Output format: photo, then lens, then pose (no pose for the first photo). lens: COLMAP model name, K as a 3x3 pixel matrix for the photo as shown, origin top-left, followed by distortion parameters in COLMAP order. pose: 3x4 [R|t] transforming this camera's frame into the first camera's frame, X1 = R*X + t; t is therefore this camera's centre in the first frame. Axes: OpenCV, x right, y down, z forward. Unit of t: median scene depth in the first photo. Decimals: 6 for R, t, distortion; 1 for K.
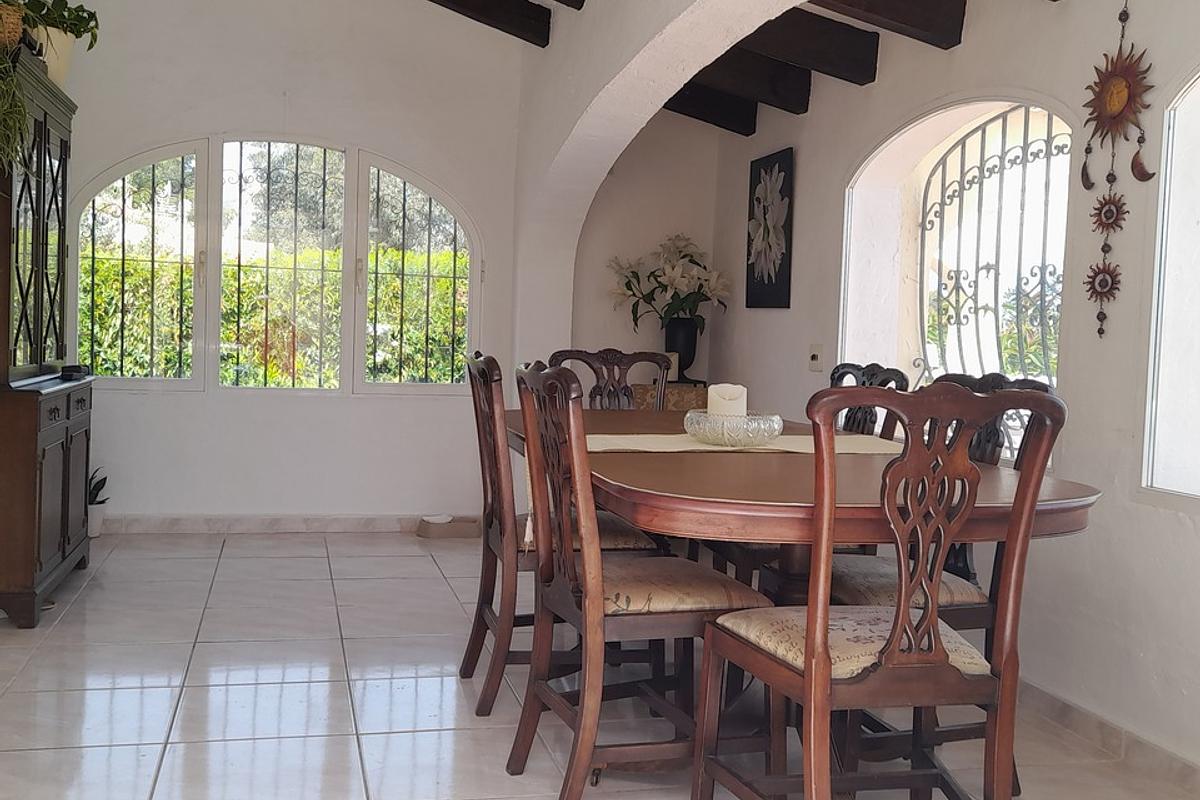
lens RADIAL K [[1196.6, 0, 596.9], [0, 1196.6, 399.7], [0, 0, 1]] dist [0.056121, 0.000000]
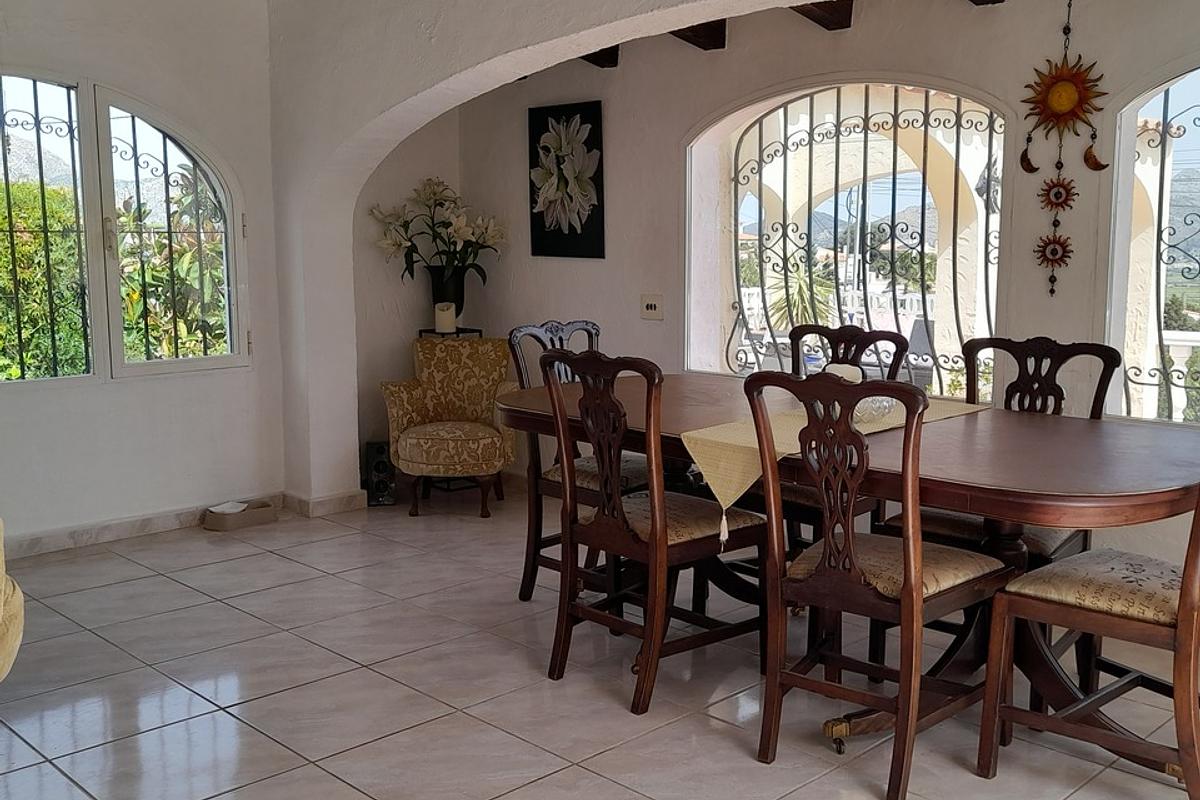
lens RADIAL K [[1196.6, 0, 598.4], [0, 1196.6, 398.2], [0, 0, 1]] dist [0.056121, 0.000000]
pose [[0.864183, -0.107943, 0.491463, -0.580866], [0.063737, 0.992334, 0.105879, -0.105596], [-0.499125, -0.060174, 0.864438, 0.161202]]
